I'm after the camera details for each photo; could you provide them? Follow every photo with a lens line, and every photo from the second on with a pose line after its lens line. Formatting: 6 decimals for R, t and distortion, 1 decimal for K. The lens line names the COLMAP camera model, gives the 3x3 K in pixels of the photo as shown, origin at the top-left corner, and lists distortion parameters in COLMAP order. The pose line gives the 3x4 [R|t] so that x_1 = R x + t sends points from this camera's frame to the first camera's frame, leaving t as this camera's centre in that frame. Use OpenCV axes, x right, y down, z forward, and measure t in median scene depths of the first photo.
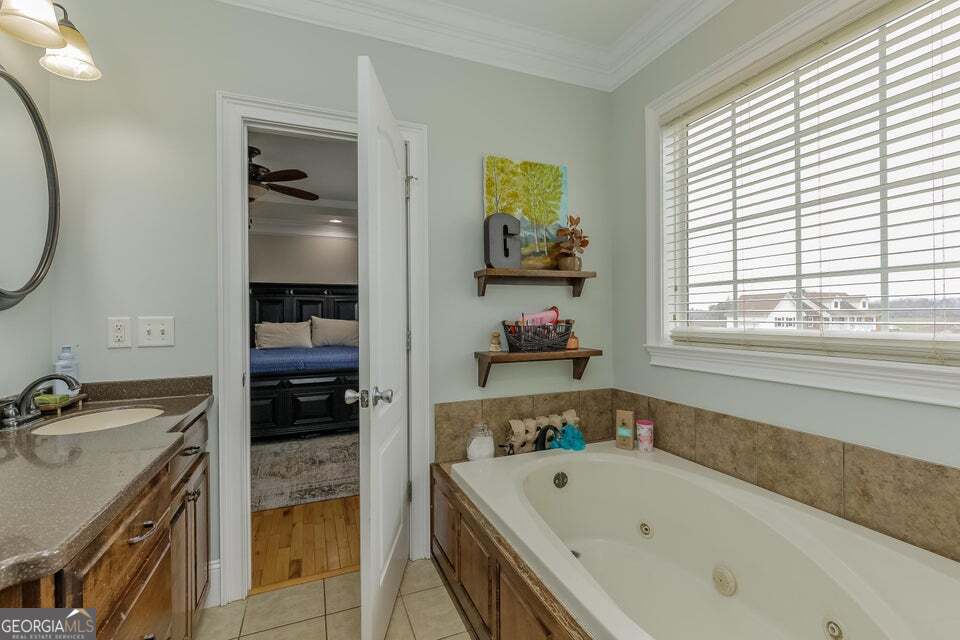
lens RADIAL K [[436.9, 0, 483.2], [0, 436.9, 321.8], [0, 0, 1]] dist [0.003895, 0.001042]
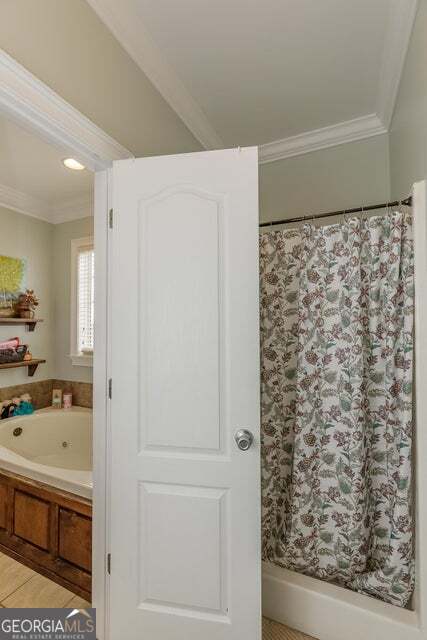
lens RADIAL K [[291.3, 0, 214.7], [0, 291.3, 318.7], [0, 0, 1]] dist [0.003895, 0.001042]
pose [[0.734695, 0.024530, 0.677954, -0.056691], [0.004445, 0.999151, -0.040969, -0.060473], [-0.678383, 0.033114, 0.733962, -0.457608]]
